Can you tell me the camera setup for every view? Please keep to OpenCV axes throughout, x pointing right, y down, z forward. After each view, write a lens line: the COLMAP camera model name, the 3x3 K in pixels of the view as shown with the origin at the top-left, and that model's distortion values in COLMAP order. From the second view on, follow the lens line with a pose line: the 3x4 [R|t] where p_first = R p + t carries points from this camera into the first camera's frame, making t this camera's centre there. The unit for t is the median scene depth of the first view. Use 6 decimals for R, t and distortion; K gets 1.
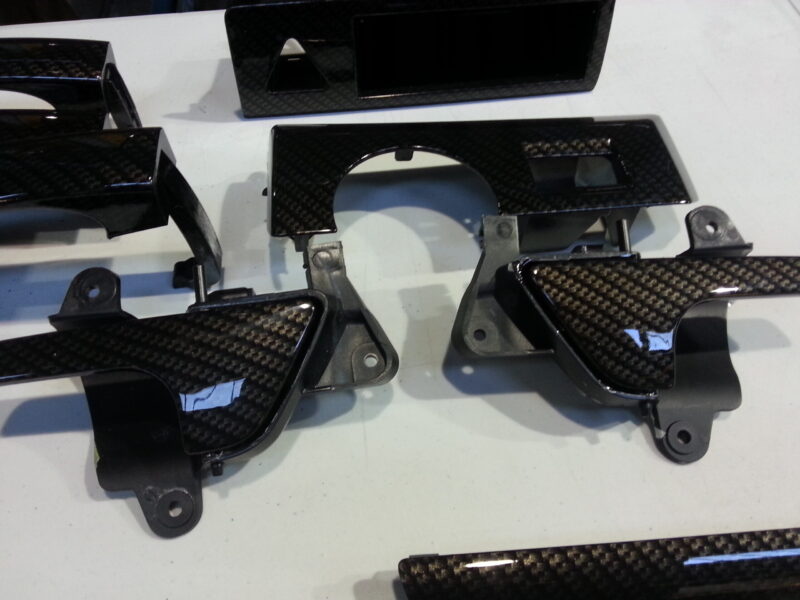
lens RADIAL K [[663.0, 0, 396.4], [0, 663.0, 299.5], [0, 0, 1]] dist [-0.032882, -0.041540]
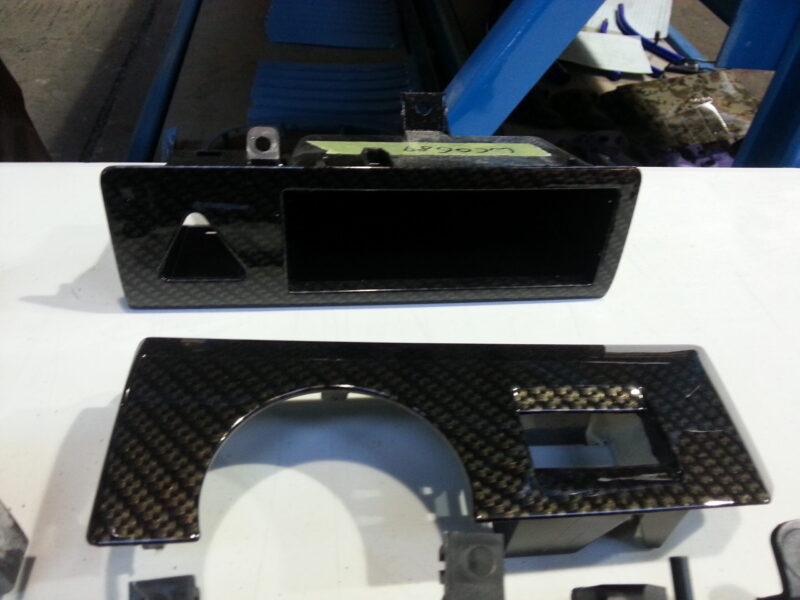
lens RADIAL K [[663.0, 0, 401.4], [0, 663.0, 300.7], [0, 0, 1]] dist [-0.032882, -0.041540]
pose [[0.997560, 0.062003, 0.032104, 0.048978], [-0.053737, 0.975360, -0.213975, -0.163523], [-0.044580, 0.211728, 0.976311, 0.314055]]
